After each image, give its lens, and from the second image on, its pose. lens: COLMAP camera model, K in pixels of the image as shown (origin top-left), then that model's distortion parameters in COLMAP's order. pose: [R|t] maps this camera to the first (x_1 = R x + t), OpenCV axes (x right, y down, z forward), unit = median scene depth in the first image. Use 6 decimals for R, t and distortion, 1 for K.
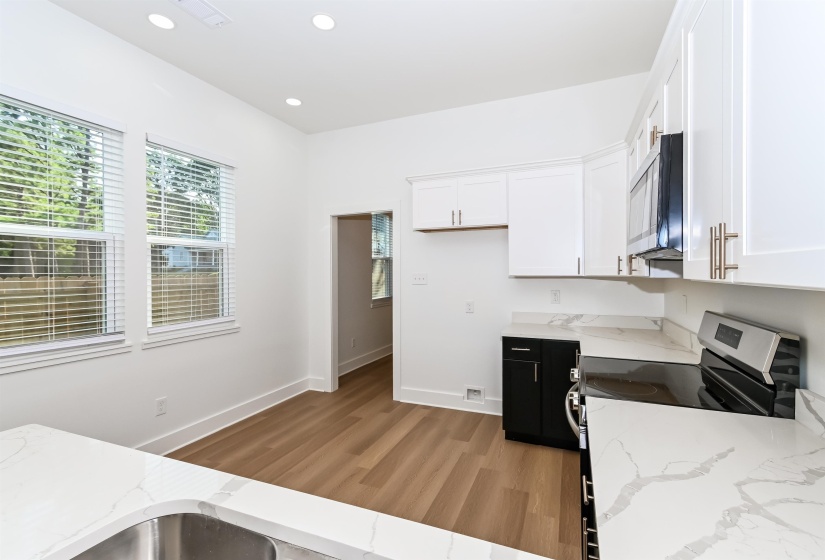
lens RADIAL K [[373.8, 0, 409.3], [0, 373.8, 274.3], [0, 0, 1]] dist [0.007947, 0.001453]
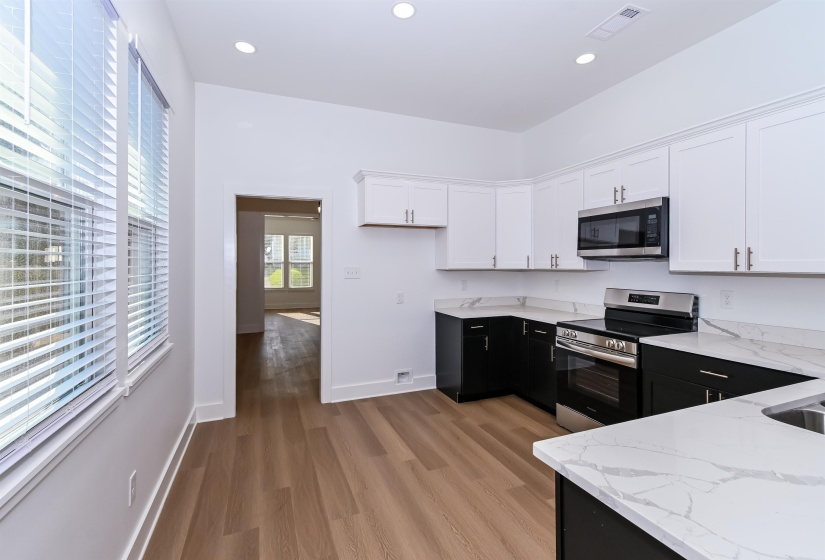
lens RADIAL K [[373.8, 0, 420.4], [0, 373.8, 266.5], [0, 0, 1]] dist [0.007947, 0.001453]
pose [[0.711093, 0.000003, 0.703098, -0.624477], [0.001511, 0.999998, -0.001532, -0.002738], [-0.703097, 0.002152, 0.711091, 0.199488]]
